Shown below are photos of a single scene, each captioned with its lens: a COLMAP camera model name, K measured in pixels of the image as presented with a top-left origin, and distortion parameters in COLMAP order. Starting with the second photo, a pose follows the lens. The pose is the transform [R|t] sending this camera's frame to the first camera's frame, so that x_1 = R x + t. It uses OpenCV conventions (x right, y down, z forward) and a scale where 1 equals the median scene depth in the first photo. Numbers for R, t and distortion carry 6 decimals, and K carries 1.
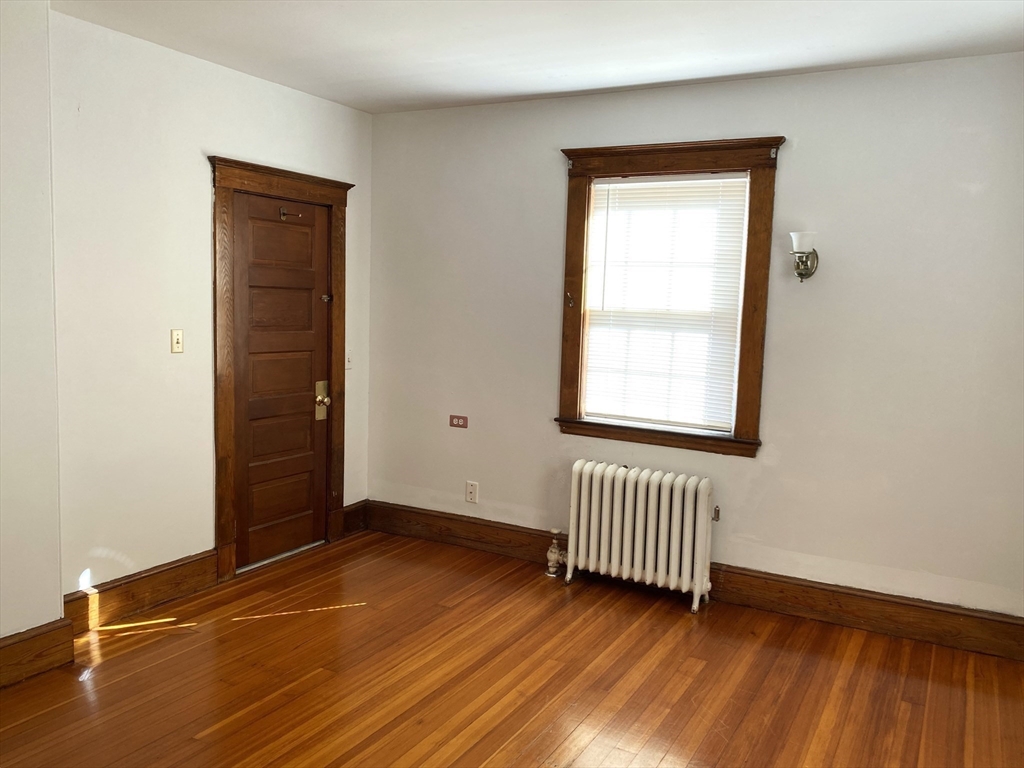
lens RADIAL K [[784.5, 0, 512.0], [0, 784.5, 384.0], [0, 0, 1]] dist [0.087472, -0.146504]
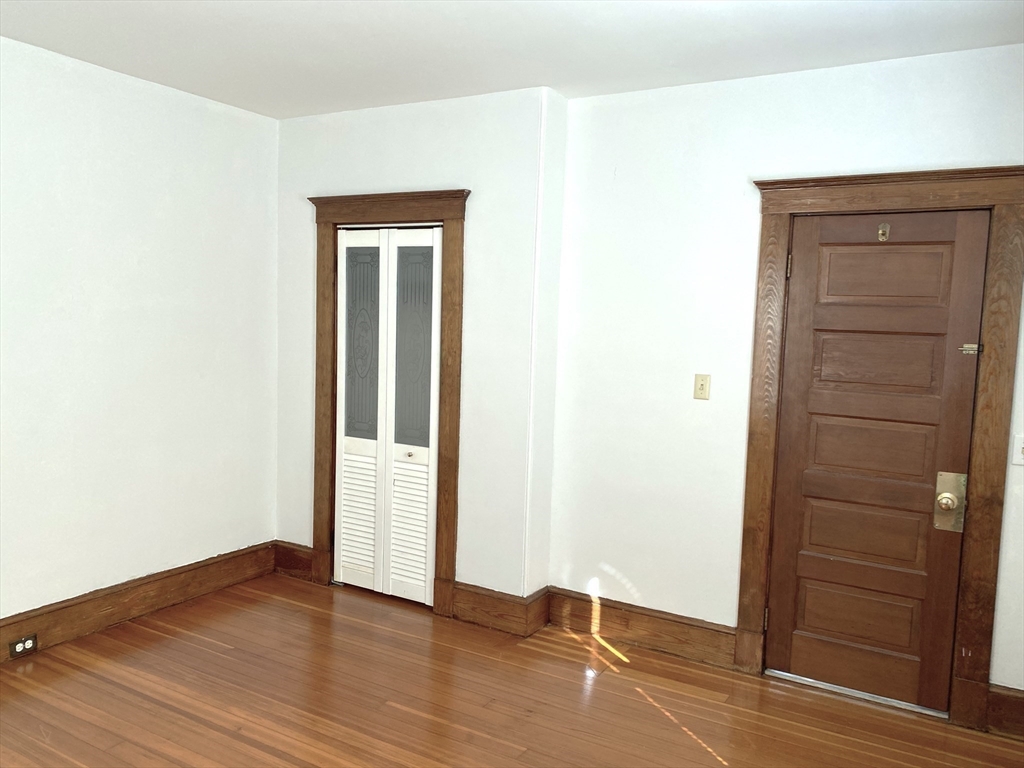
lens RADIAL K [[784.5, 0, 512.0], [0, 784.5, 384.0], [0, 0, 1]] dist [0.087472, -0.146504]
pose [[0.013714, 0.052344, -0.998535, 0.471646], [-0.145857, 0.988052, 0.049792, -0.064388], [0.989211, 0.144960, 0.021185, 0.689462]]
